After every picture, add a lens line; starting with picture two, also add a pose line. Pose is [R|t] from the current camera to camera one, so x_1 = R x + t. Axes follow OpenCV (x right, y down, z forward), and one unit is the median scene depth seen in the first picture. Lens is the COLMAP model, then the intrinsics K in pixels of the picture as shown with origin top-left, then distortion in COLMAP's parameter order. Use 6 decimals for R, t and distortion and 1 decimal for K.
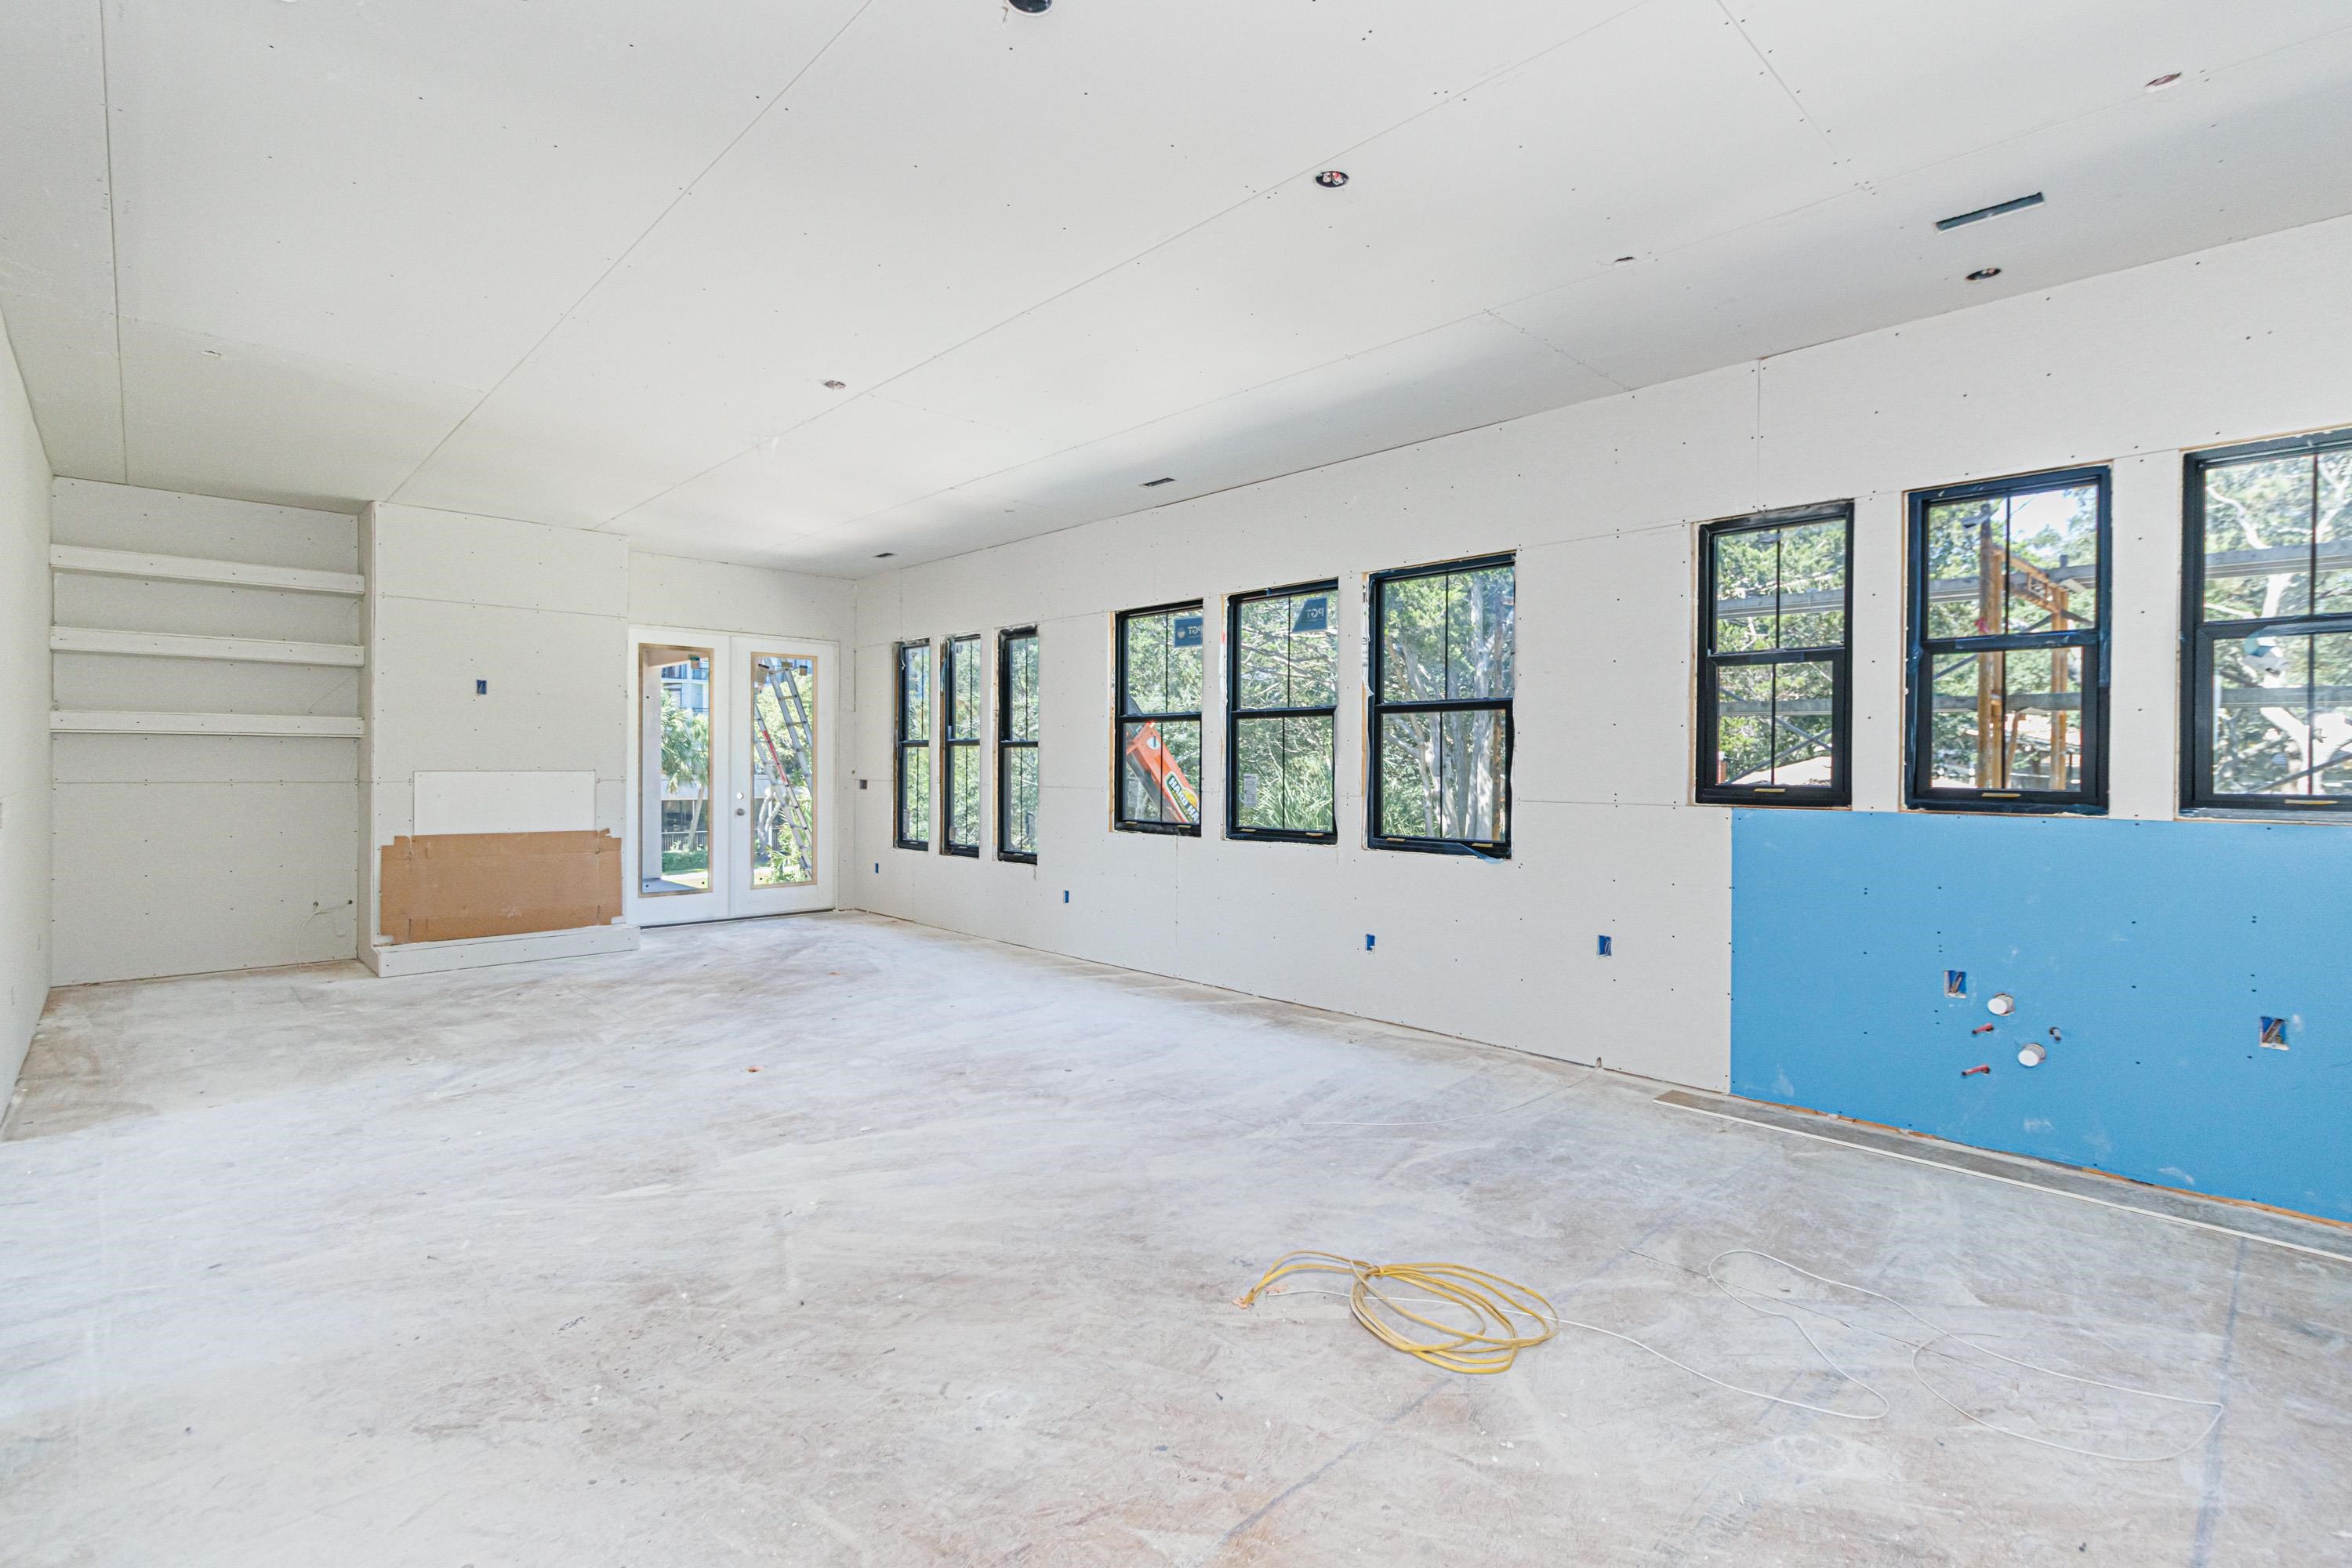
lens RADIAL K [[1078.3, 0, 1176.2], [0, 1078.3, 770.6], [0, 0, 1]] dist [-0.000080, 0.000311]
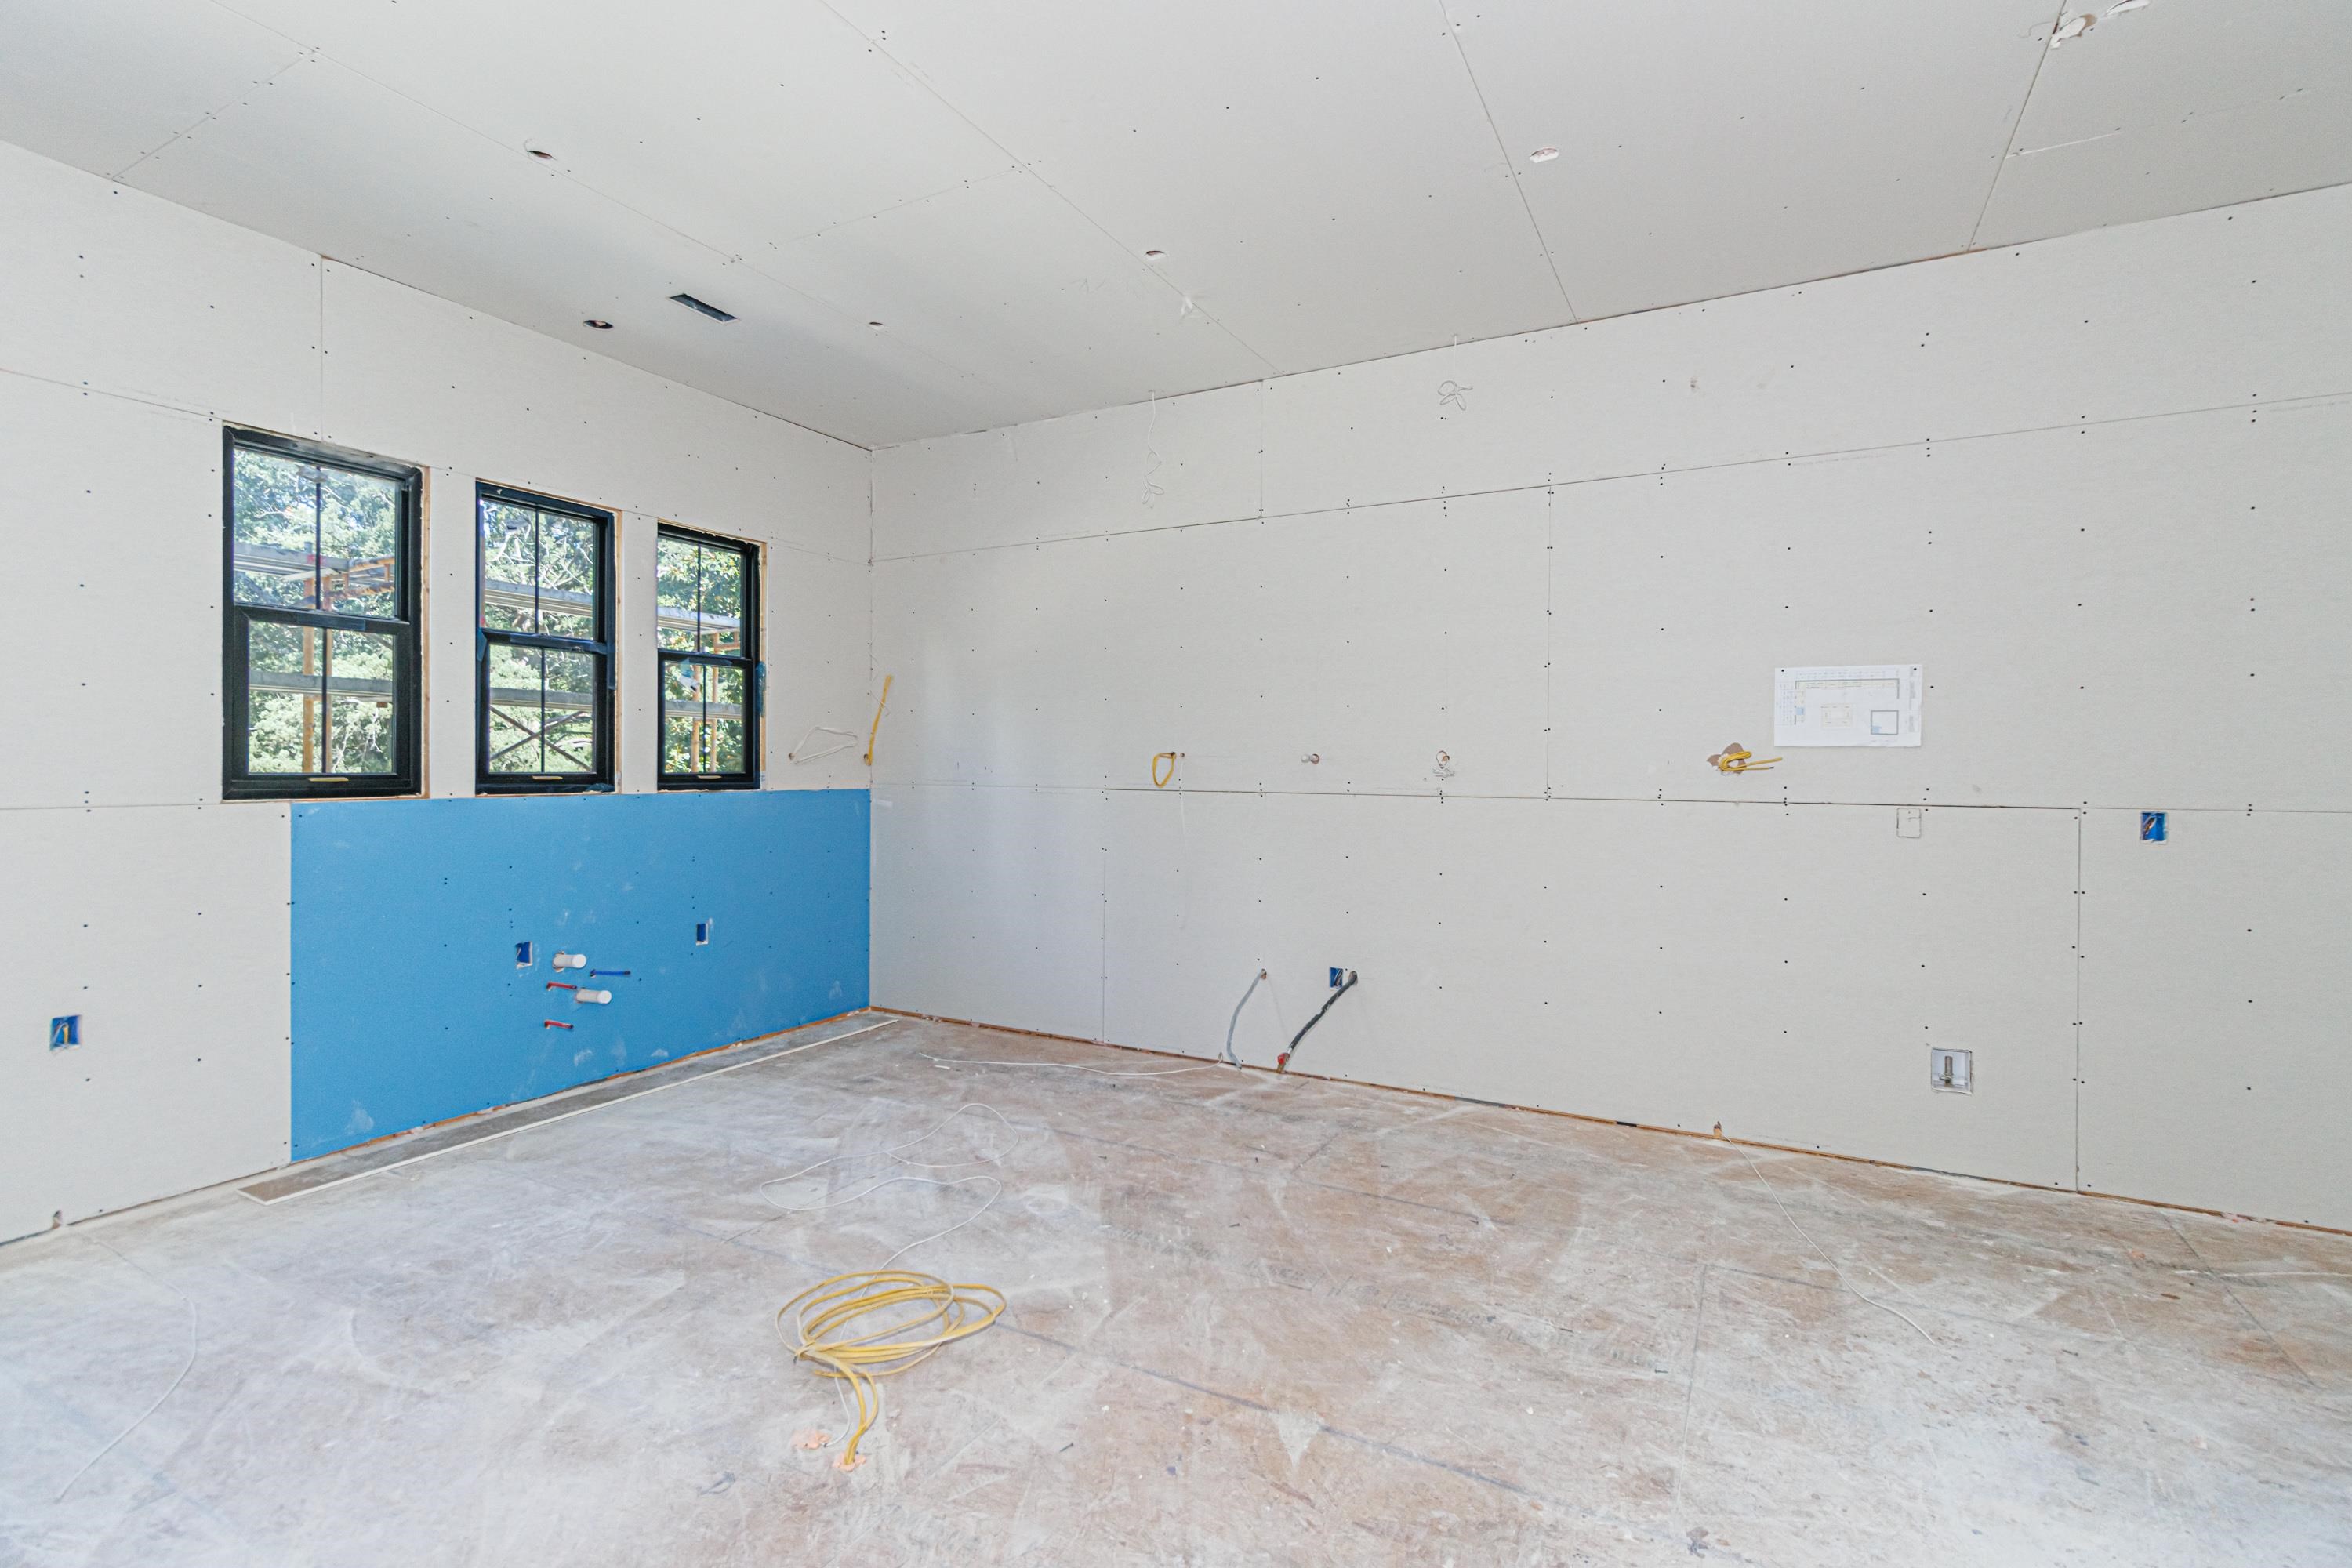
lens RADIAL K [[1078.3, 0, 1176.2], [0, 1078.3, 770.6], [0, 0, 1]] dist [-0.000080, 0.000311]
pose [[-0.293223, -0.011850, 0.955971, -0.485825], [0.003736, 0.999901, 0.013541, 0.002254], [-0.956037, 0.007542, -0.293150, 0.678350]]
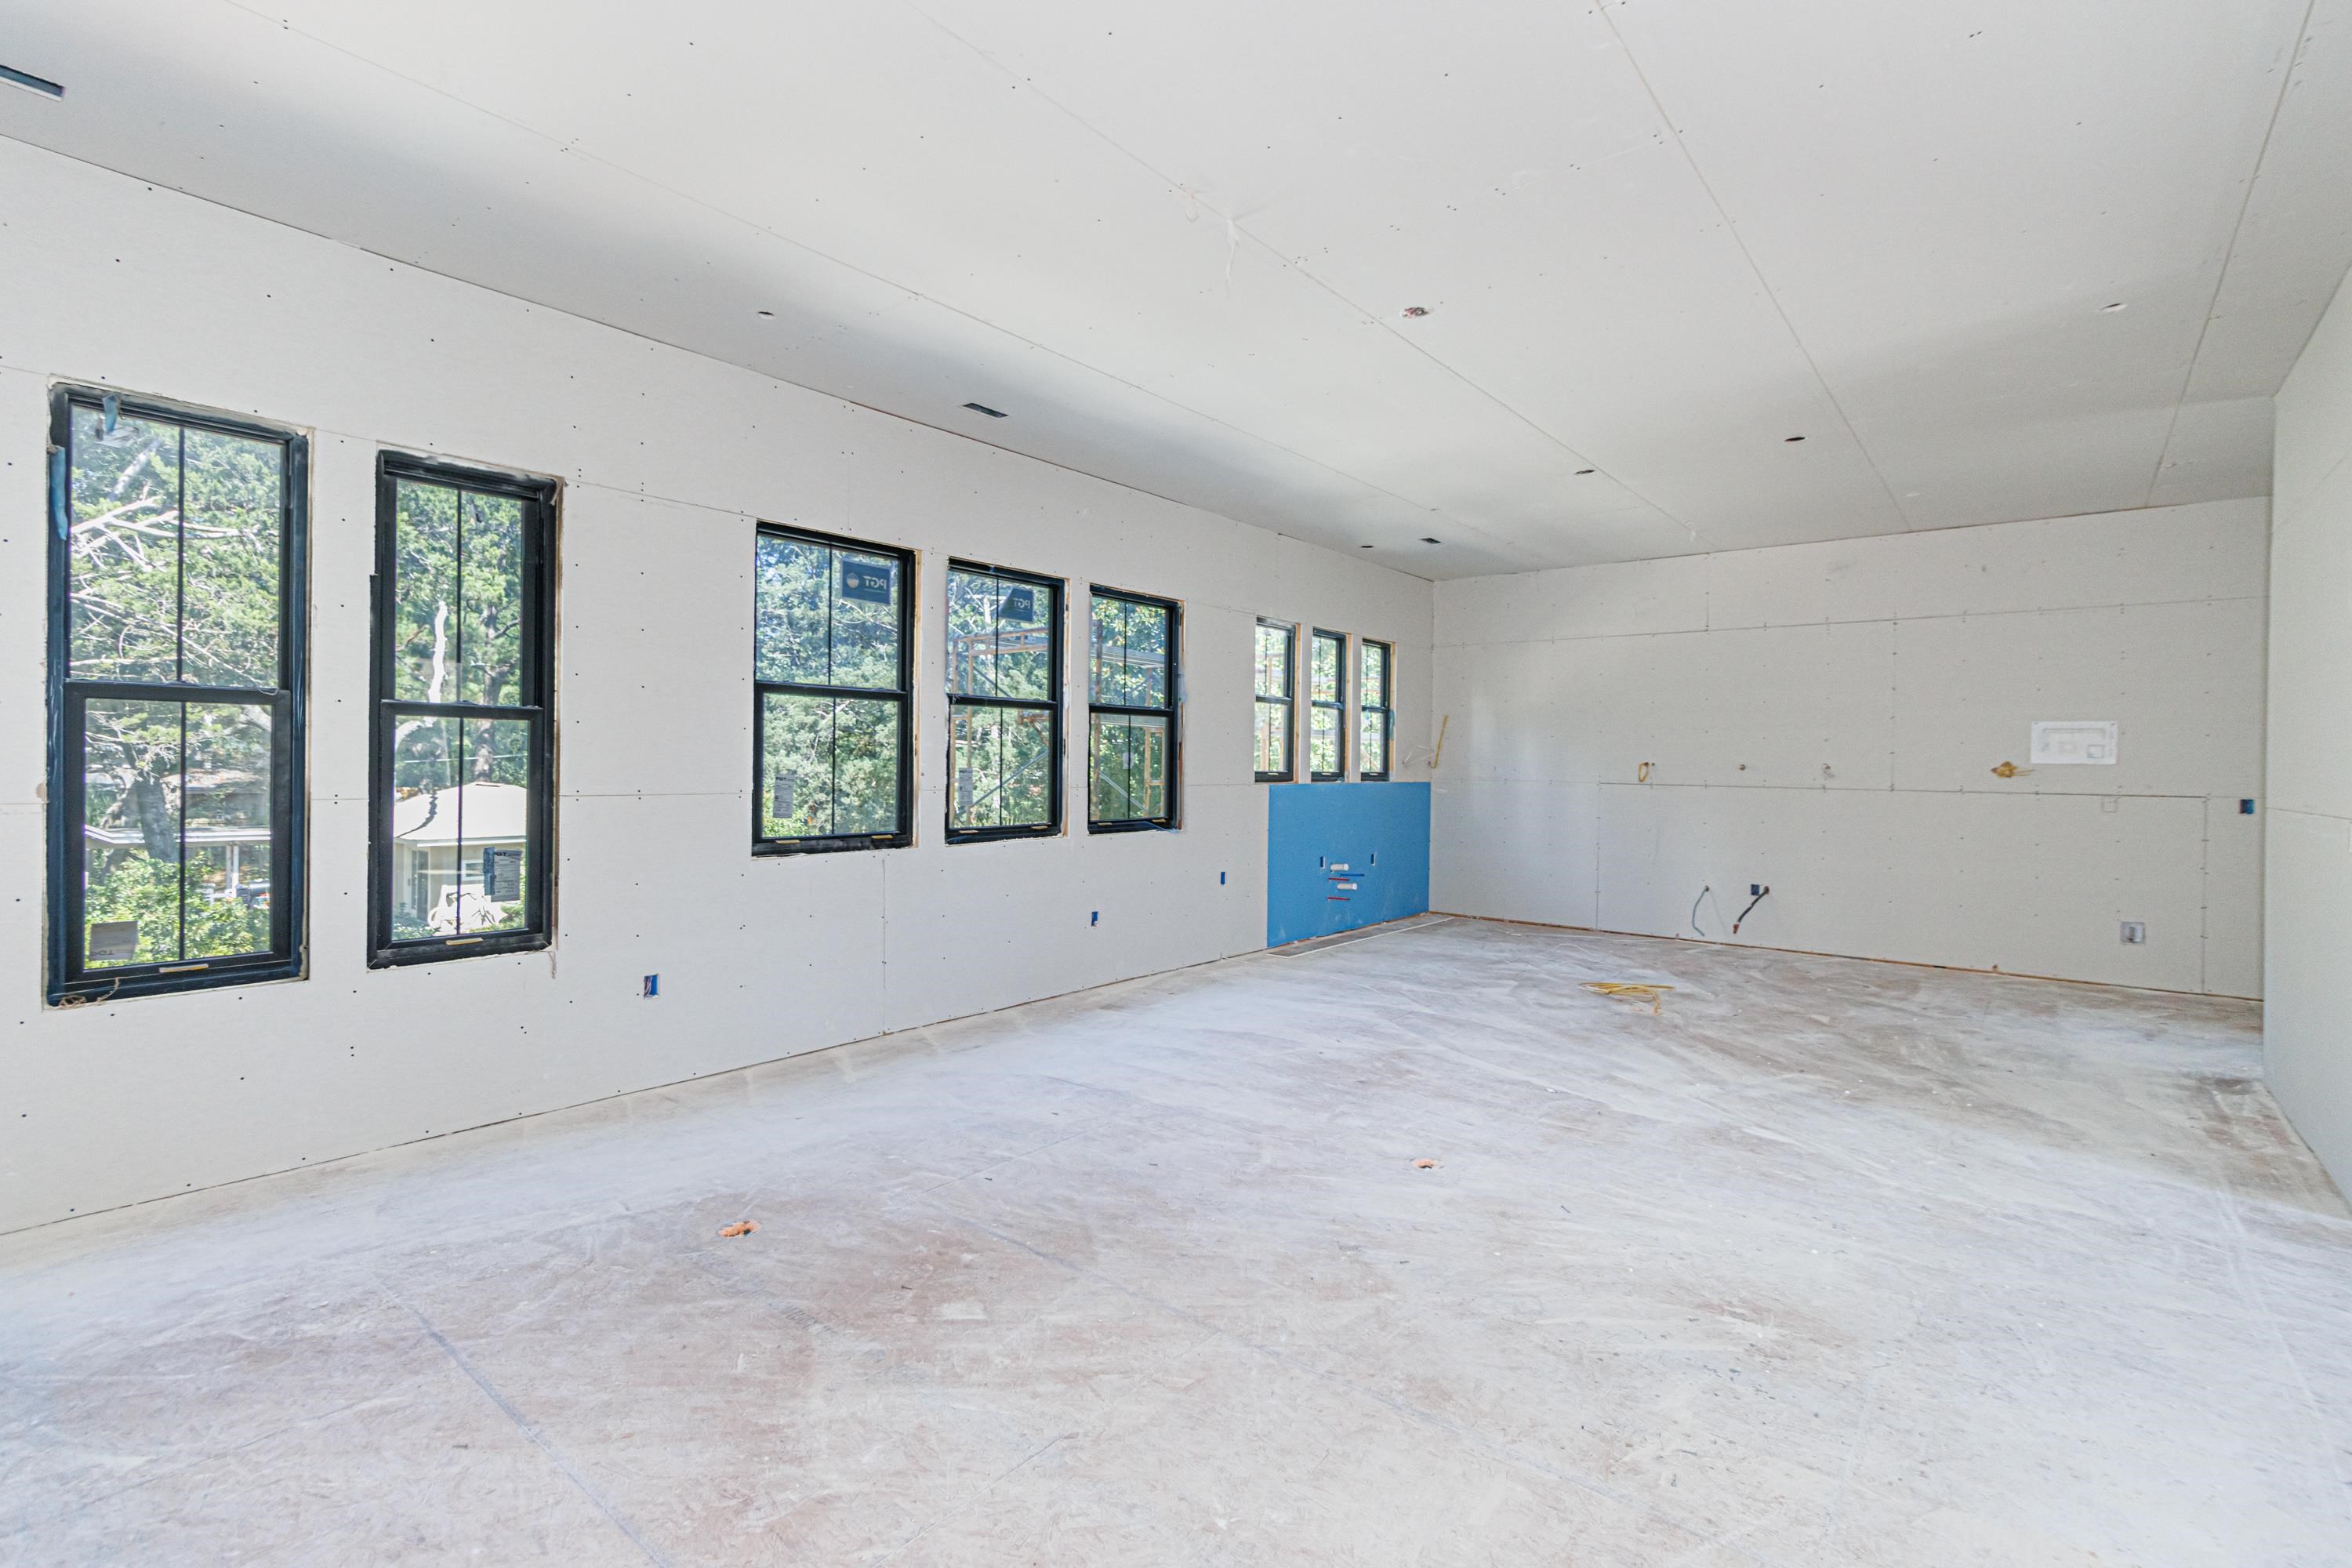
lens RADIAL K [[1186.4, 0, 1070.5], [0, 1186.4, 769.7], [0, 0, 1]] dist [-0.002370, -0.000434]
pose [[-0.114037, -0.010693, 0.993419, -1.520141], [-0.003099, 0.999941, 0.010407, -0.009387], [-0.993472, -0.001891, -0.114064, 1.721307]]
